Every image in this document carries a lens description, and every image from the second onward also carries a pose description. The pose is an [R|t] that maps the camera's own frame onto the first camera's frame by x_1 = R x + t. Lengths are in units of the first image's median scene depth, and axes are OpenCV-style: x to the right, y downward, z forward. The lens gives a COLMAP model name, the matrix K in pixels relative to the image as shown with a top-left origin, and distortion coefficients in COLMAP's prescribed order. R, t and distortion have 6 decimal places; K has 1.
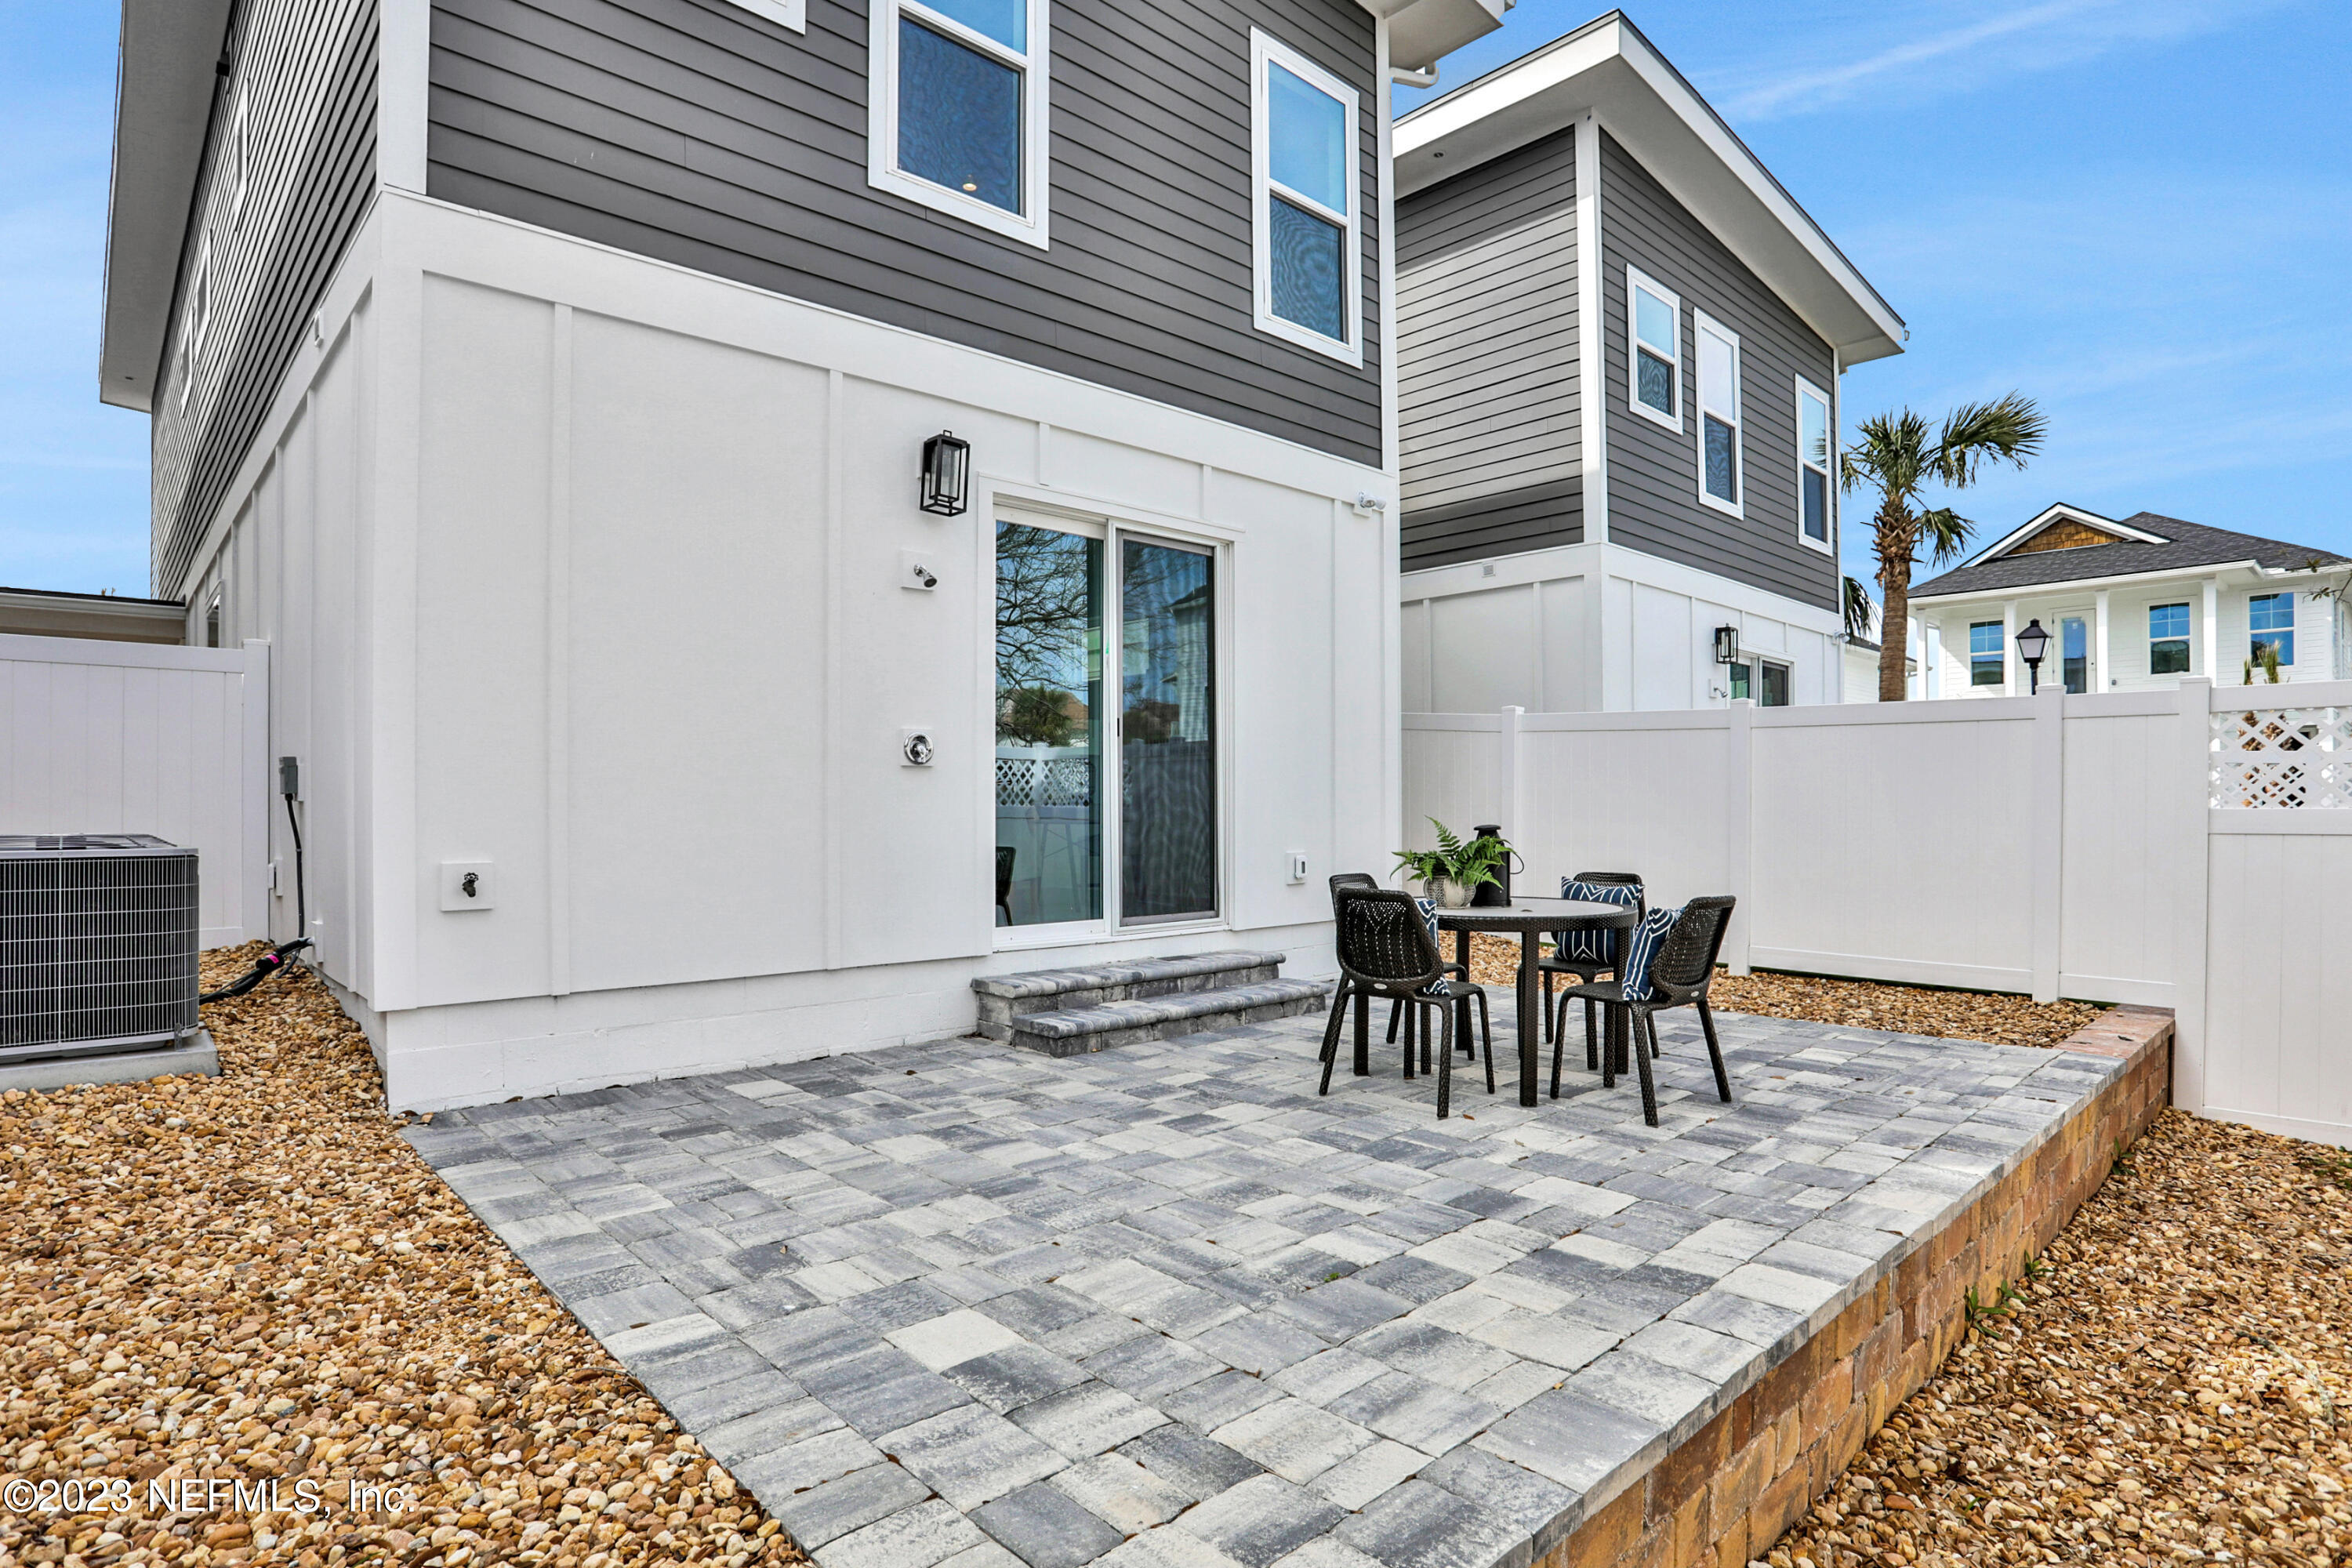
lens RADIAL K [[1212.9, 0, 1176.0], [0, 1212.9, 784.0], [0, 0, 1]] dist [-0.038259, 0.000235]
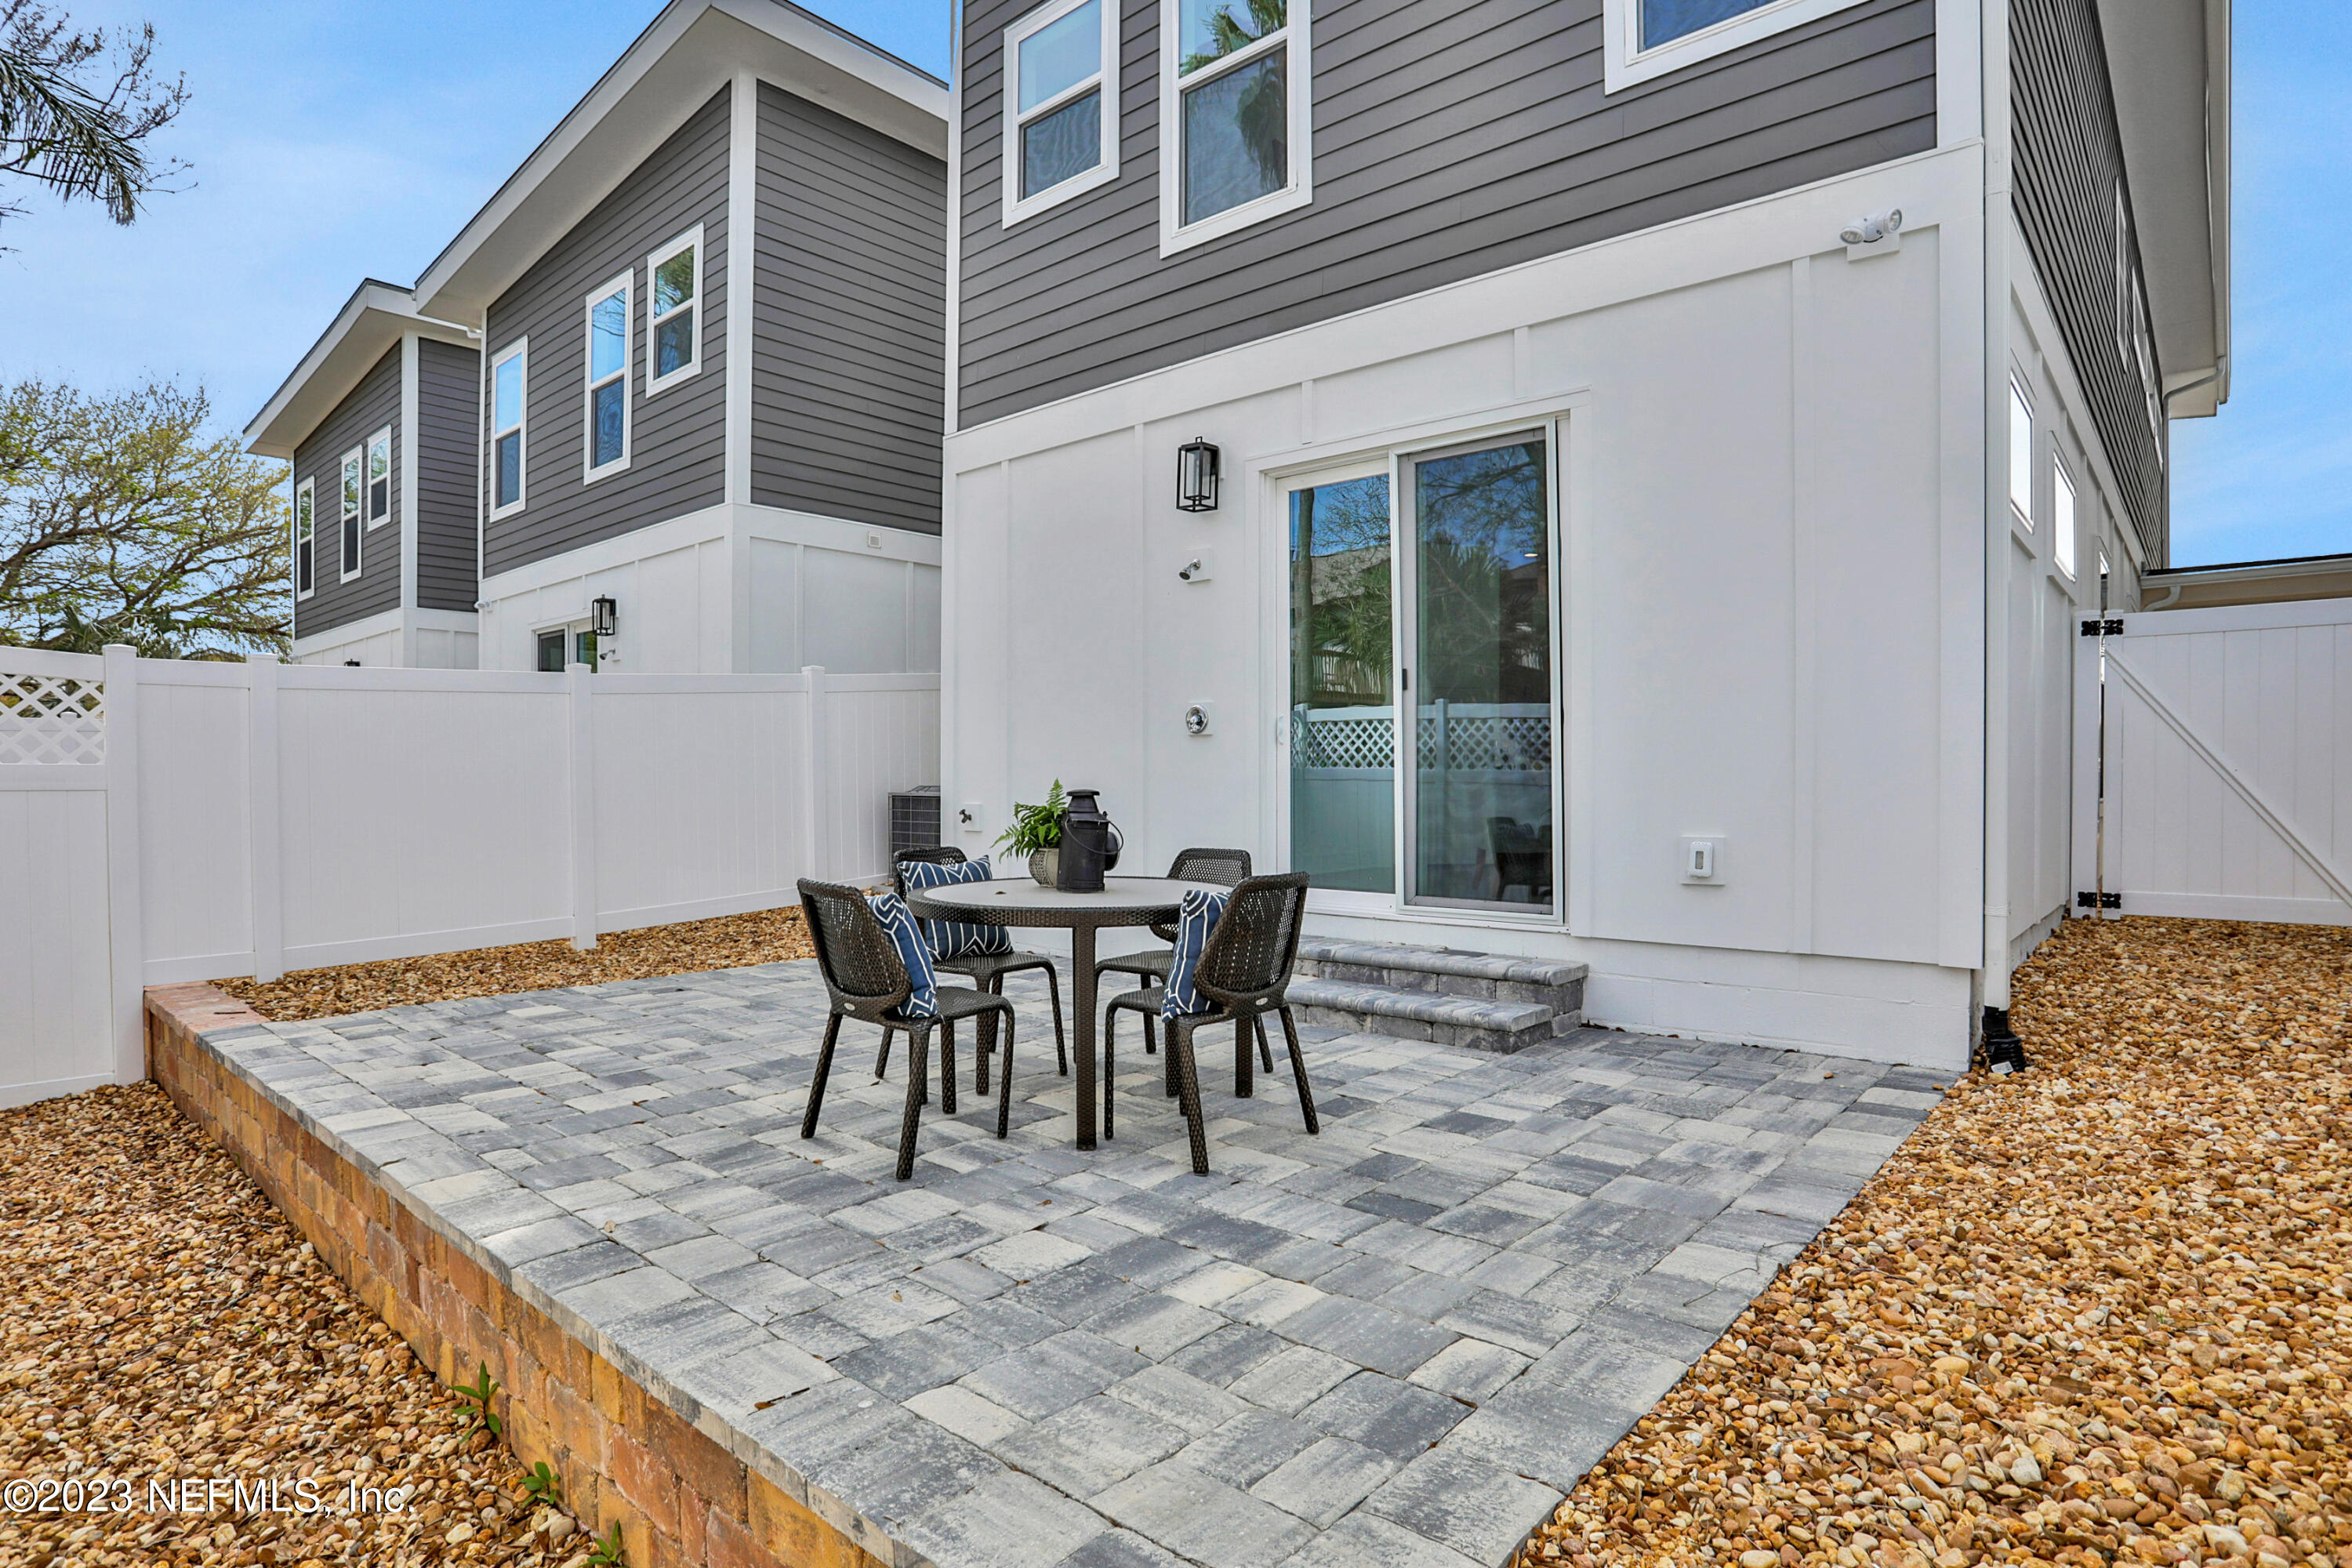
lens RADIAL K [[1189.3, 0, 1176.0], [0, 1189.3, 784.0], [0, 0, 1]] dist [-0.042545, 0.001125]
pose [[0.113856, 0.016417, -0.993362, 0.910110], [0.020594, 0.999610, 0.018881, 0.010520], [0.993284, -0.022607, 0.113474, 0.835353]]
